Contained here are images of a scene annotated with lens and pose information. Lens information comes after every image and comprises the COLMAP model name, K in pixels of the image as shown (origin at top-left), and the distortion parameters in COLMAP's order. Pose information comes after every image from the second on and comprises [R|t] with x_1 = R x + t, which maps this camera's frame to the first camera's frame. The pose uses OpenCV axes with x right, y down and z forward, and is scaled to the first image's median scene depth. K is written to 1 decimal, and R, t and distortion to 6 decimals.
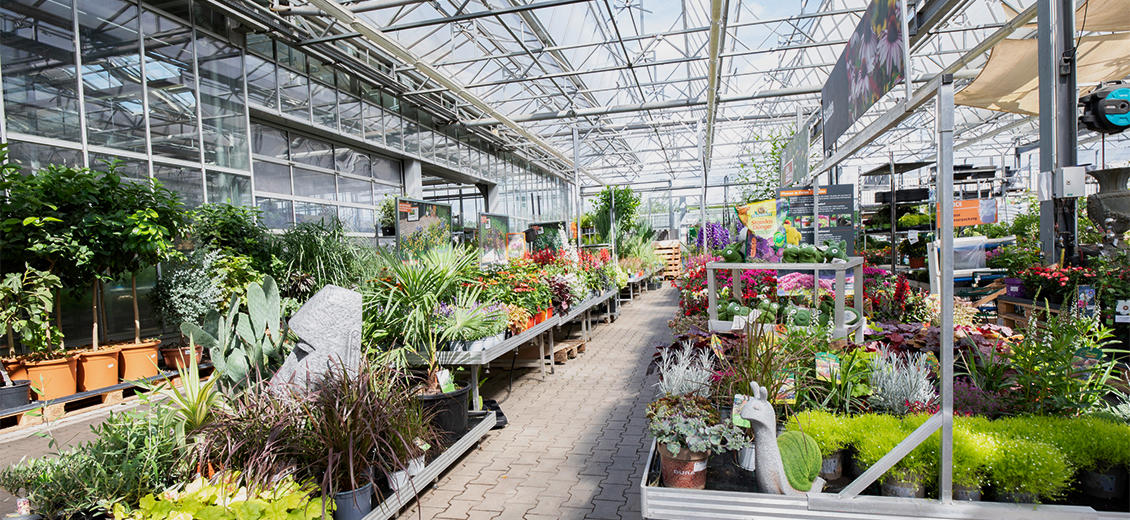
lens RADIAL K [[559.9, 0, 563.9], [0, 559.9, 267.7], [0, 0, 1]] dist [-0.021608, -0.000695]
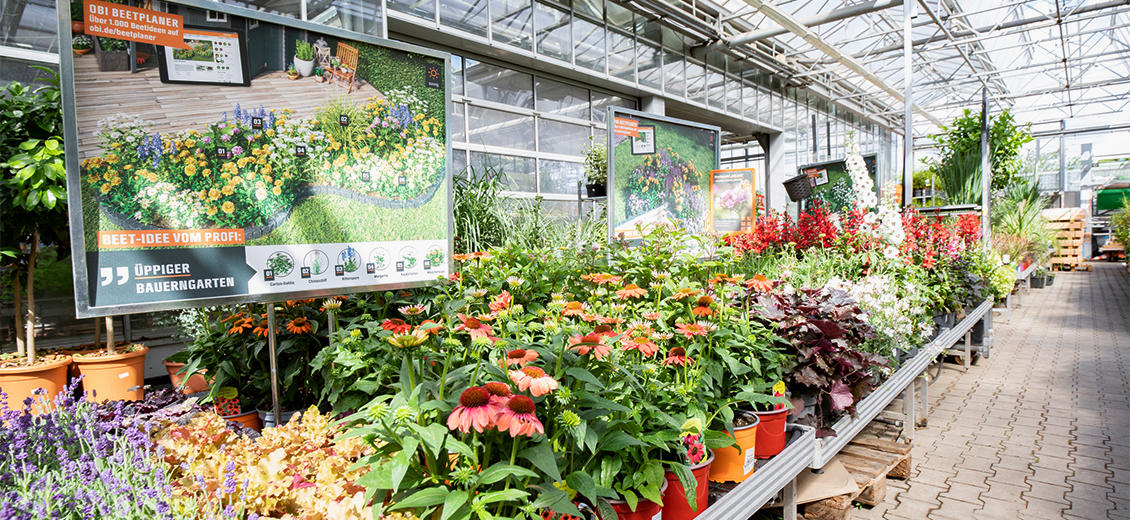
lens RADIAL K [[559.9, 0, 590.4], [0, 559.9, 263.7], [0, 0, 1]] dist [-0.021608, -0.000695]
pose [[0.884087, 0.039683, -0.465635, 0.007860], [-0.021019, 0.998756, 0.045209, -0.004451], [0.466850, -0.030182, 0.883822, 0.297042]]
